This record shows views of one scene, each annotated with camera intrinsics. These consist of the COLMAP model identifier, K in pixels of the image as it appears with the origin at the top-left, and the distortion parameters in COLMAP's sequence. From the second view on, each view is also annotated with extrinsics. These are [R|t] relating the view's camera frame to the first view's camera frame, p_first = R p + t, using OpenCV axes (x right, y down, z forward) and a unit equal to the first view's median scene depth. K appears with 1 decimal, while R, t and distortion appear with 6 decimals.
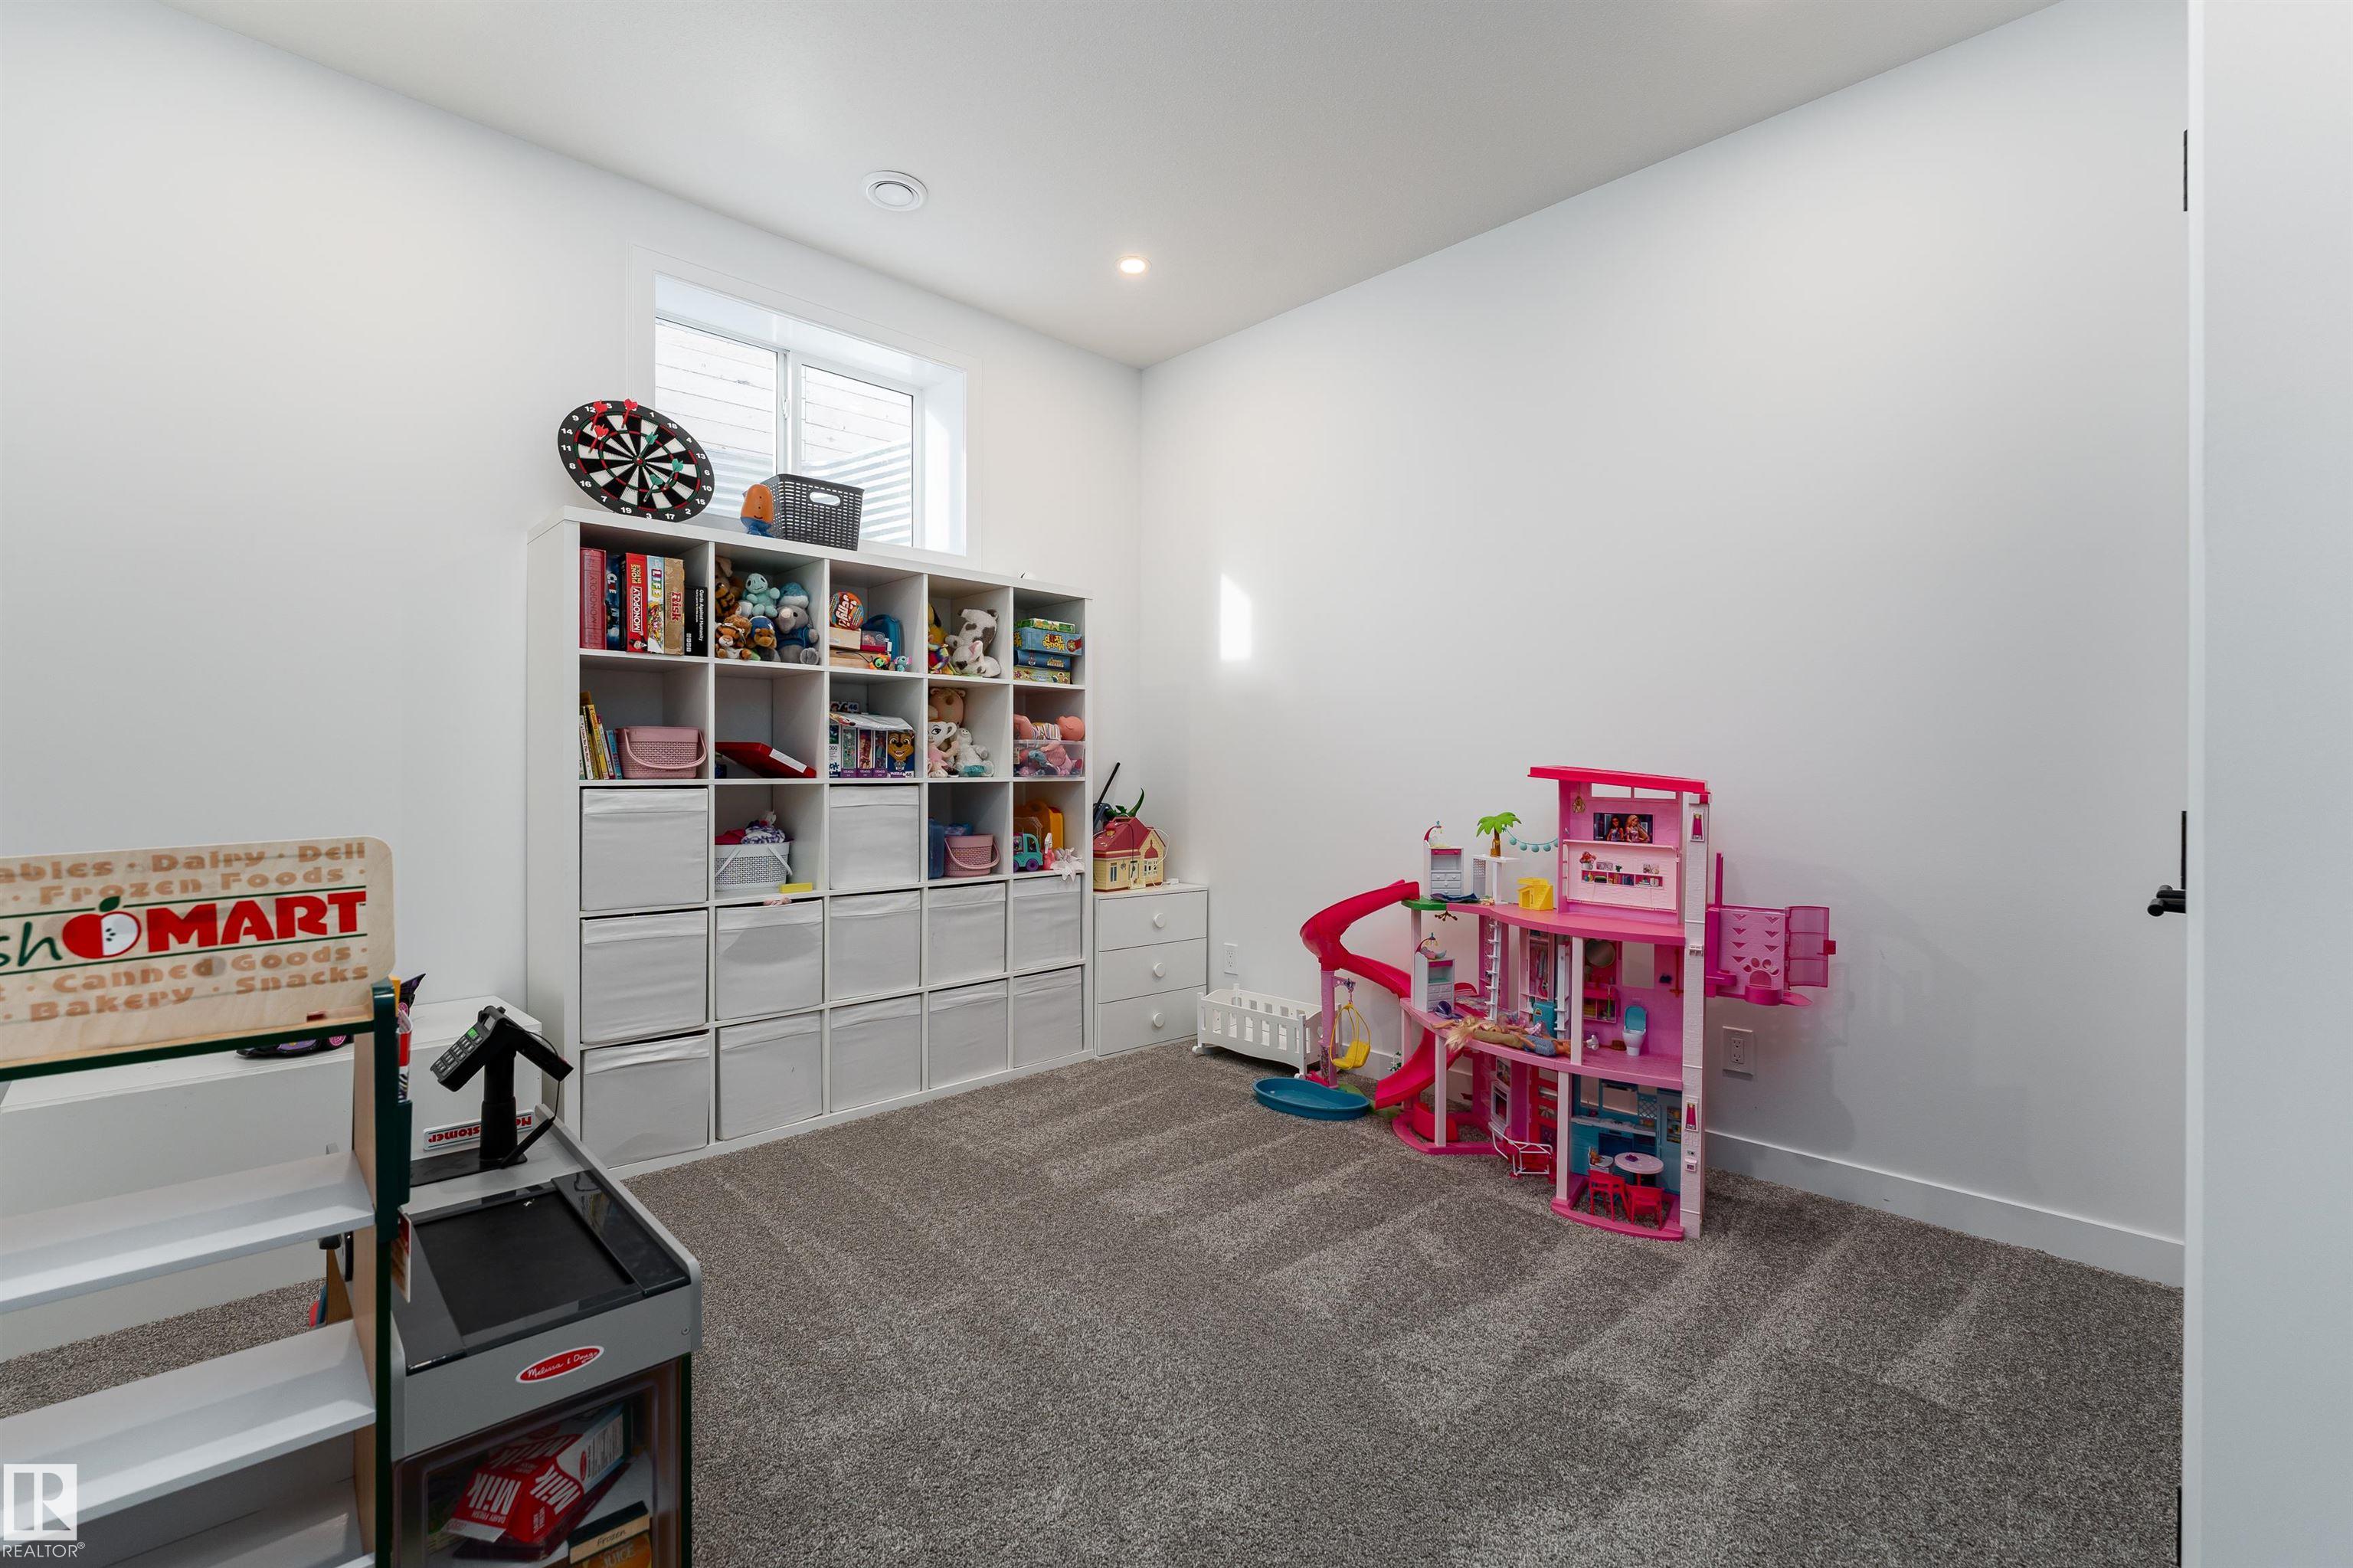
lens RADIAL K [[1019.4, 0, 1178.1], [0, 1019.4, 775.5], [0, 0, 1]] dist [-0.001016, 0.000121]
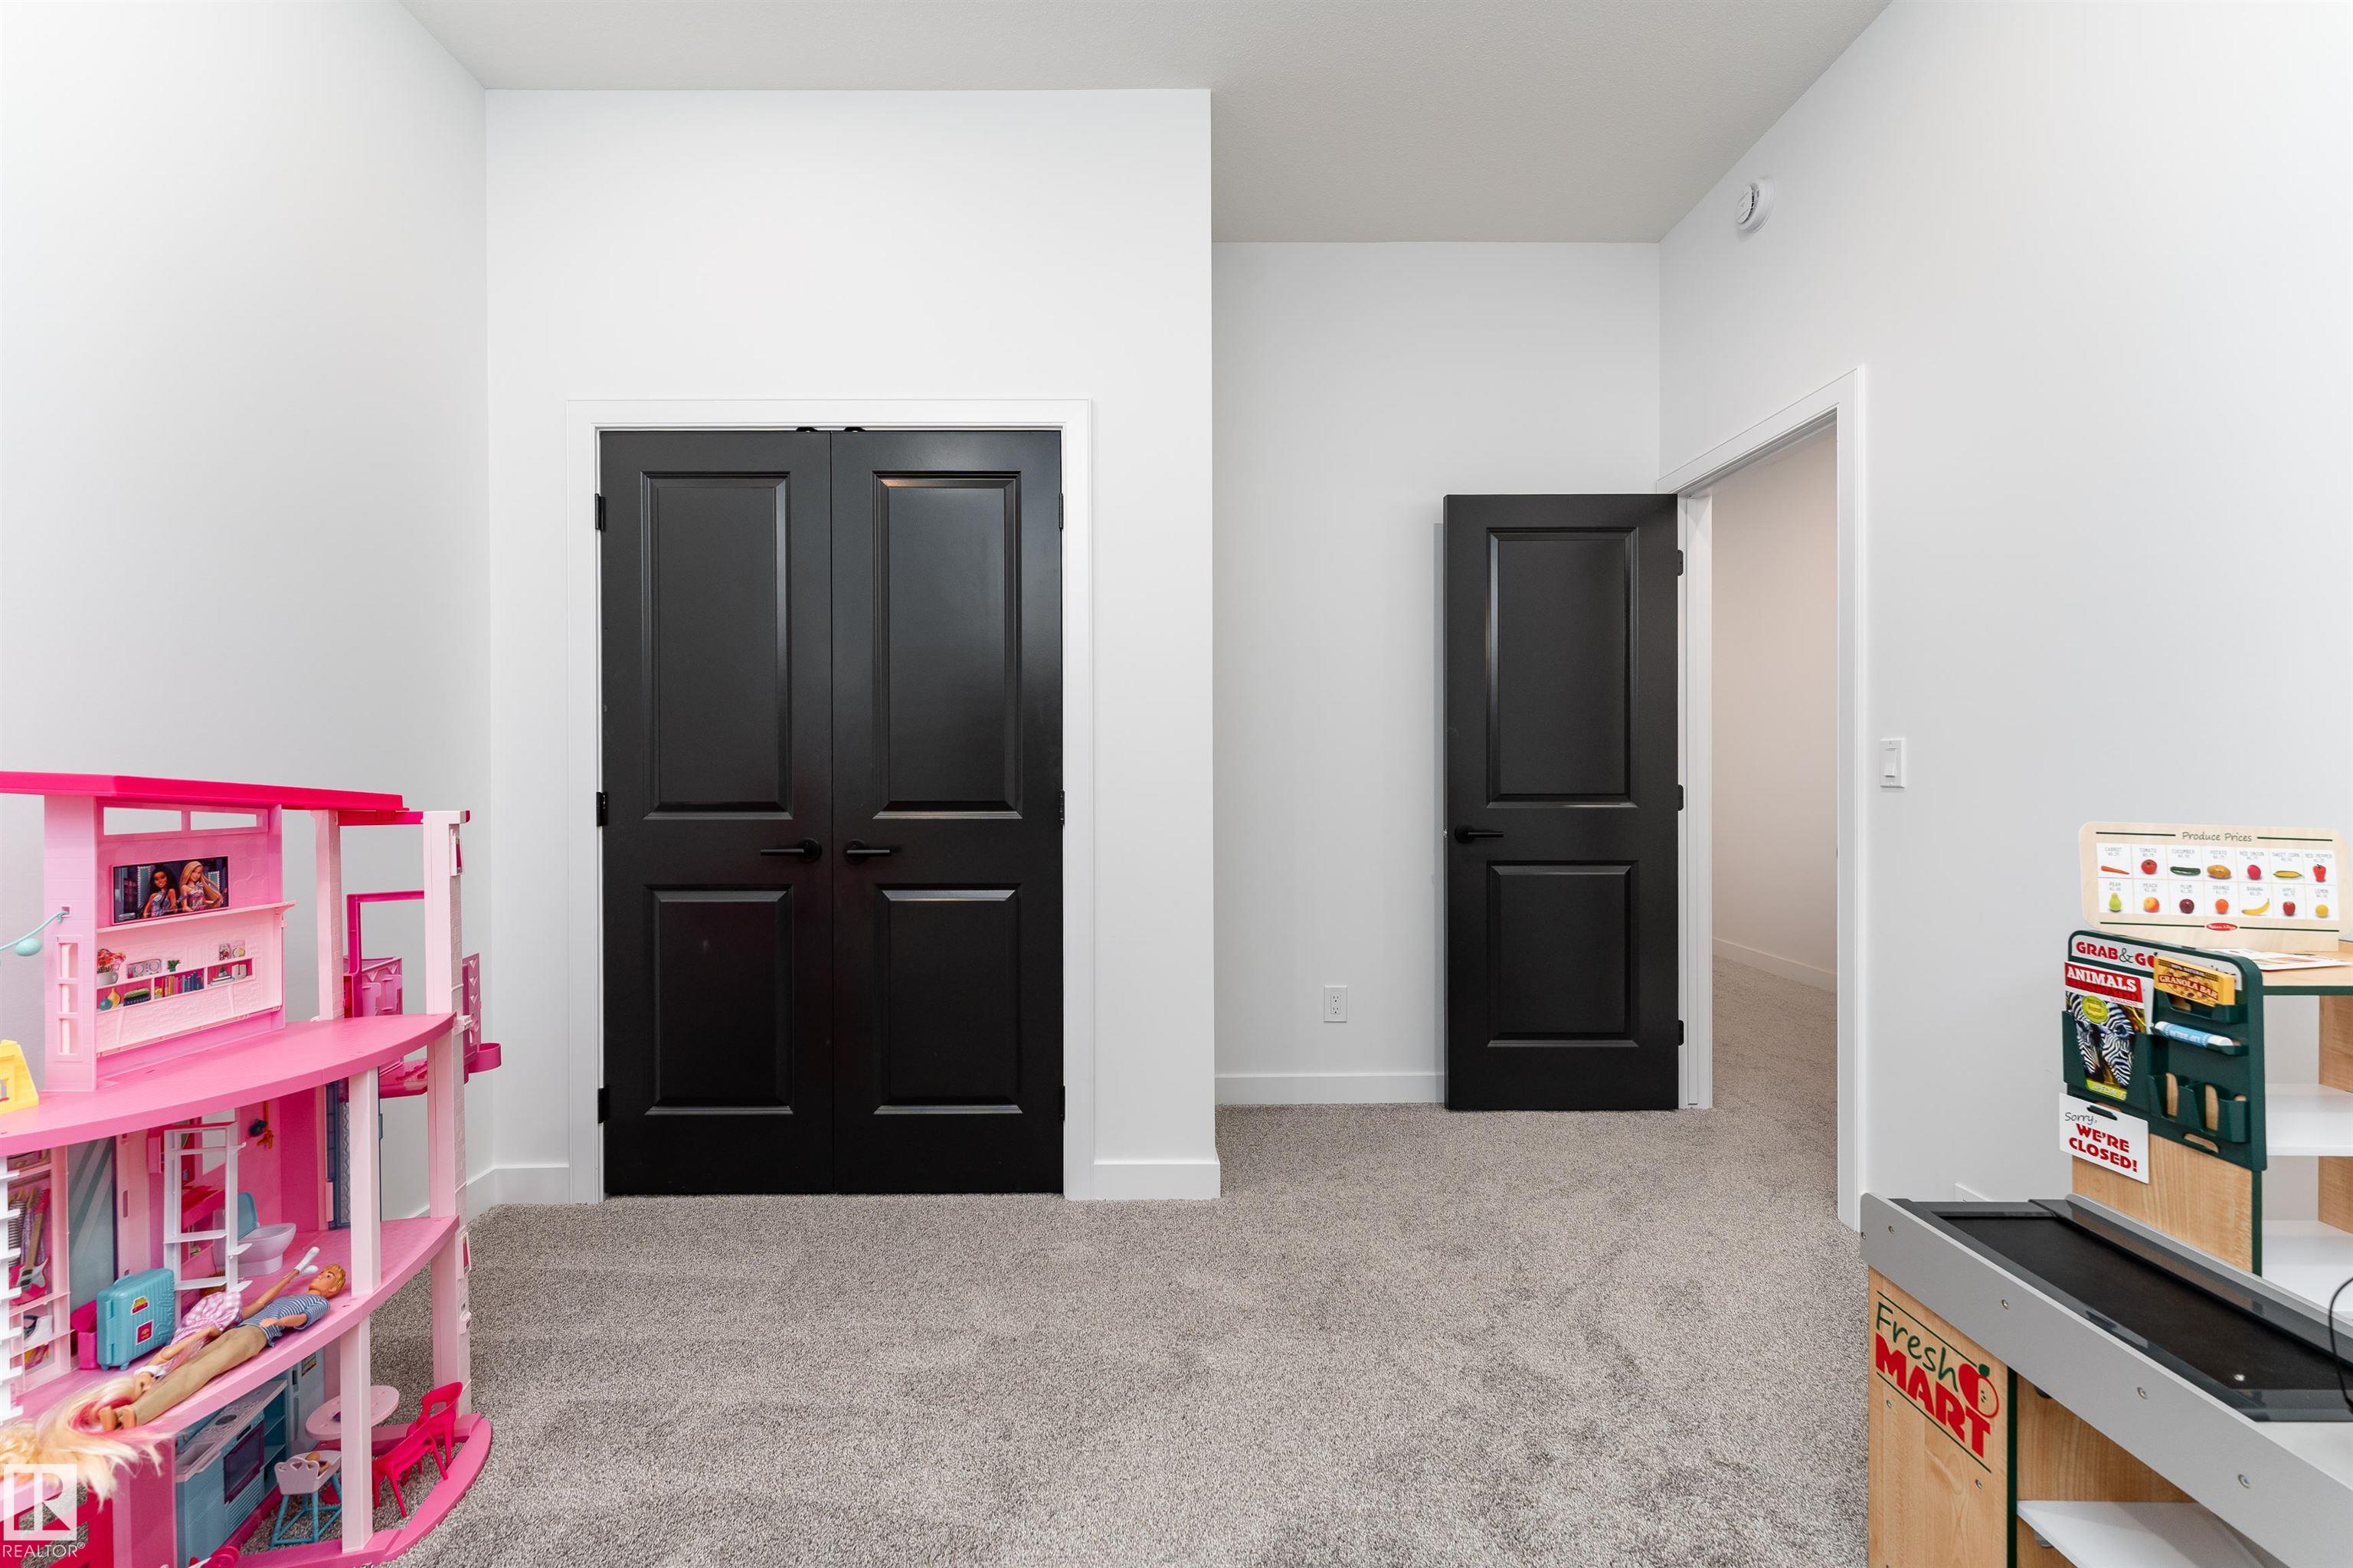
lens RADIAL K [[940.4, 0, 1176.0], [0, 940.4, 777.2], [0, 0, 1]] dist [0.000075, 0.000009]
pose [[-0.718388, -0.007080, 0.695607, -0.285021], [0.003670, 0.999896, 0.013968, -0.011780], [-0.695633, 0.012588, -0.718287, 0.993063]]
